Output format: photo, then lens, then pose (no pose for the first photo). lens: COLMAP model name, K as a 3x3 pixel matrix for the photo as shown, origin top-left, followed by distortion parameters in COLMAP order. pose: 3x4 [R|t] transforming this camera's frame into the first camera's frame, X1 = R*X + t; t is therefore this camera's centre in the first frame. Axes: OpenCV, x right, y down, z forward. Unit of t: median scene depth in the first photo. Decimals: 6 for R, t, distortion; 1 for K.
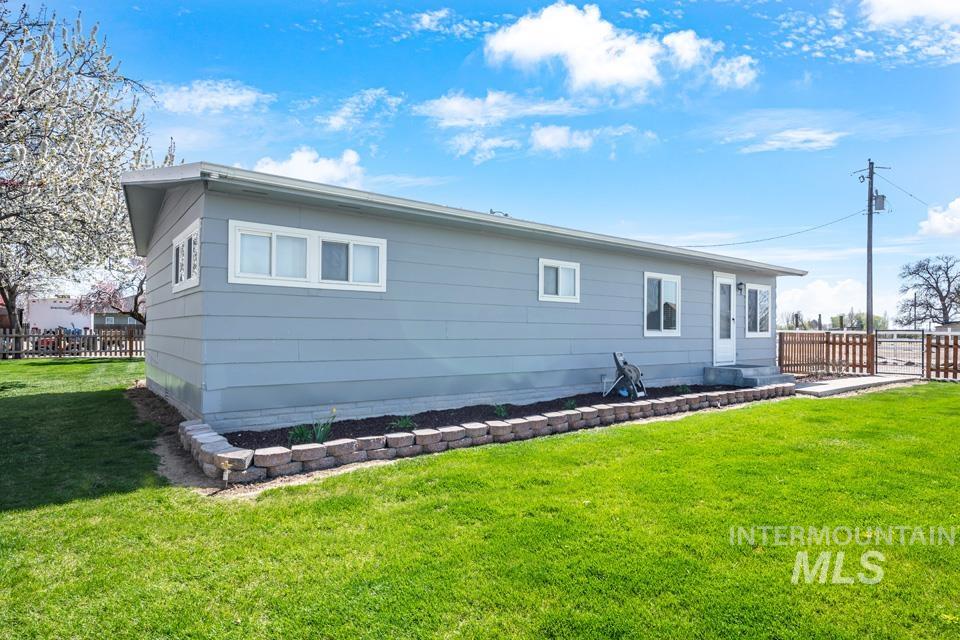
lens RADIAL K [[525.9, 0, 480.0], [0, 525.9, 320.0], [0, 0, 1]] dist [0.001435, 0.000264]
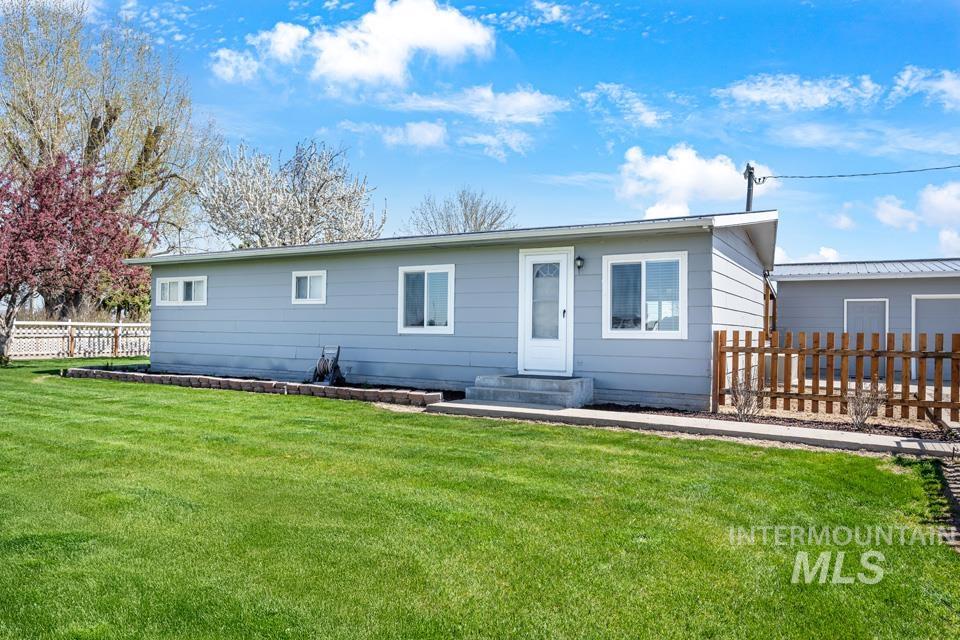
lens RADIAL K [[665.5, 0, 480.0], [0, 665.5, 320.0], [0, 0, 1]] dist [-0.001913, 0.000948]
pose [[0.381015, -0.015386, -0.924441, 1.702959], [0.014041, 0.999843, -0.010853, 0.025540], [0.924462, -0.008845, 0.381171, 0.750802]]
